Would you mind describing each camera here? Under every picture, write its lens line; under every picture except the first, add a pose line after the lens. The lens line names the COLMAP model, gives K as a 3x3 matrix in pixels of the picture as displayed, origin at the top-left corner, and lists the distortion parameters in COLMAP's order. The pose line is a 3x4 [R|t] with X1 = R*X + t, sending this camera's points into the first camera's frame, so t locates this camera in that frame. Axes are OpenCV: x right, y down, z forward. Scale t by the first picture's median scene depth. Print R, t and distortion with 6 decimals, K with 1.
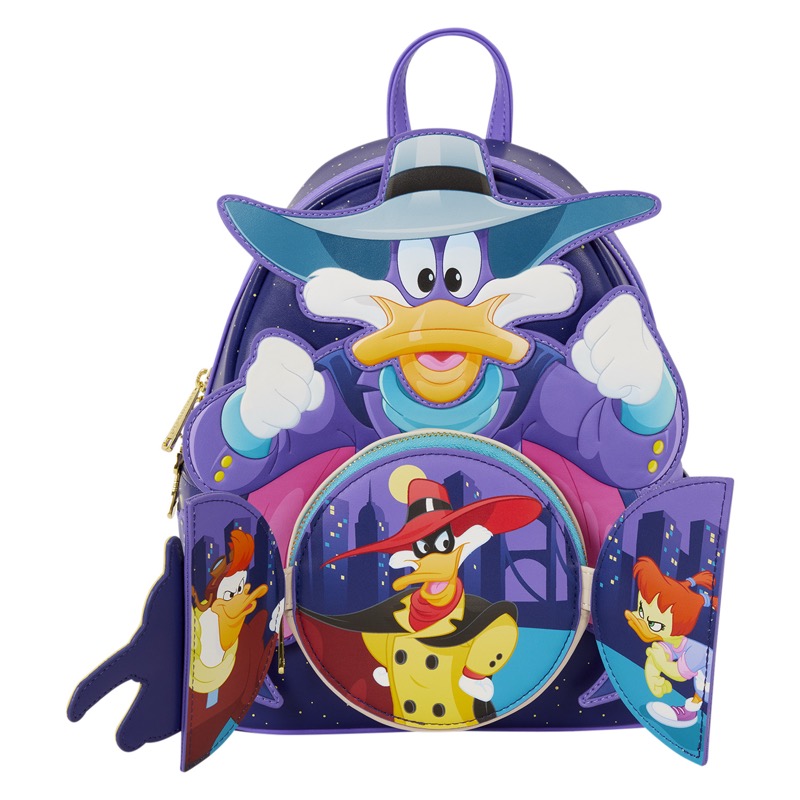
lens RADIAL K [[2263.6, 0, 400.0], [0, 2263.6, 400.0], [0, 0, 1]] dist [0.088816, 27.390242]
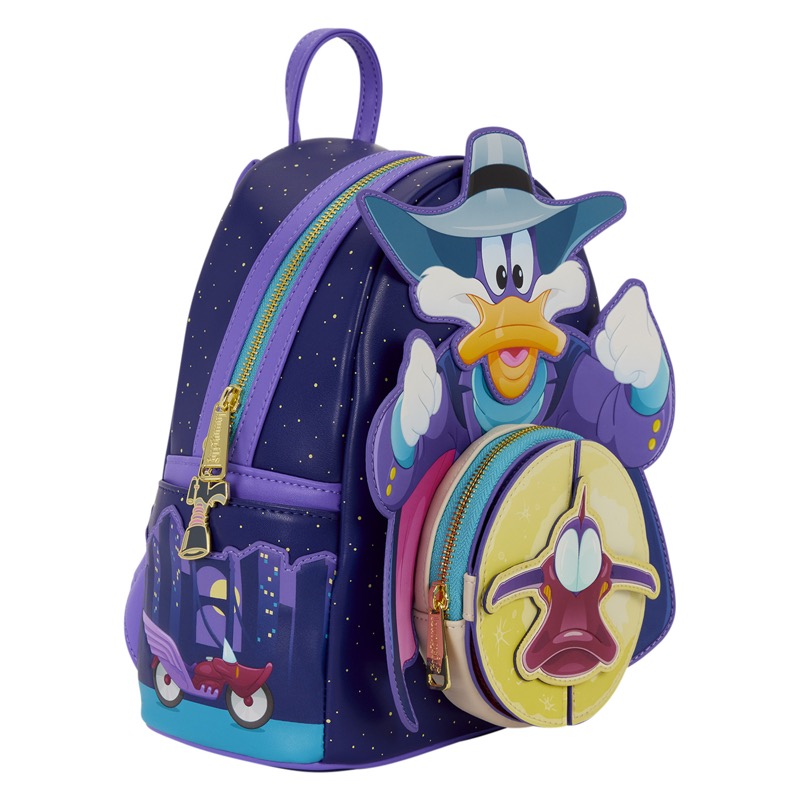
lens RADIAL K [[2263.6, 0, 400.0], [0, 2263.6, 400.0], [0, 0, 1]] dist [0.088816, 27.390242]
pose [[0.609948, -0.056475, 0.790426, -0.813294], [0.085988, 0.996284, 0.004829, -0.007365], [-0.787762, 0.065022, 0.612538, 0.422701]]
